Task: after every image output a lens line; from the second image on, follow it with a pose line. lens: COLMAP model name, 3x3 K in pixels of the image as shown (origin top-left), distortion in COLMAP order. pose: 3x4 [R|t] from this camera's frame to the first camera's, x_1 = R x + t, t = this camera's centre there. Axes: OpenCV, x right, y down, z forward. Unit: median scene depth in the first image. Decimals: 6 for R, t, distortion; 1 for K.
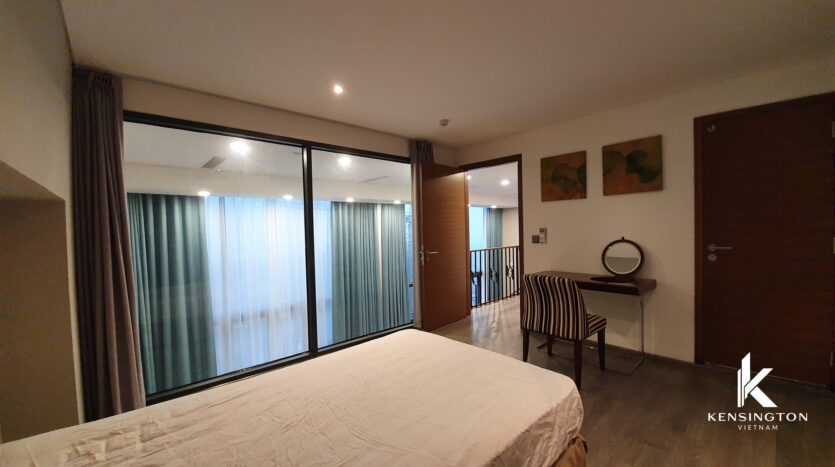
lens RADIAL K [[329.6, 0, 417.5], [0, 329.6, 233.5], [0, 0, 1]] dist [0.002037, -0.013538]
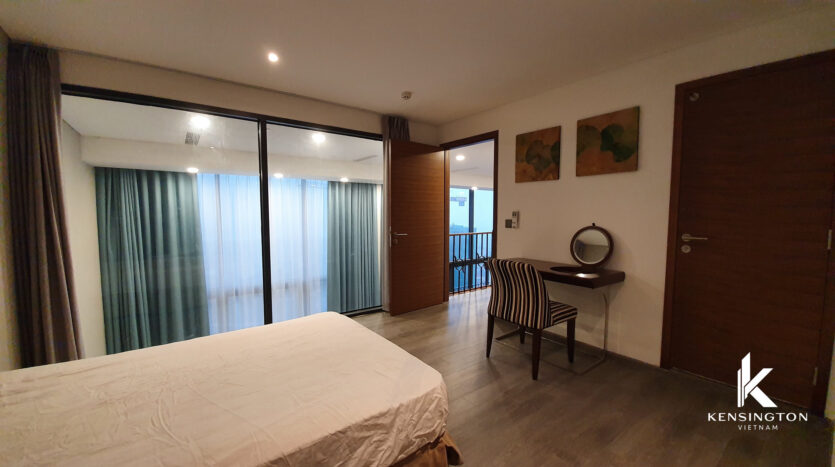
lens RADIAL K [[329.6, 0, 417.5], [0, 329.6, 233.5], [0, 0, 1]] dist [0.002037, -0.013538]
pose [[0.995394, 0.031353, -0.090596, 0.211780], [-0.026769, 0.998321, 0.051374, 0.005315], [0.092055, -0.048712, 0.994562, 0.057642]]
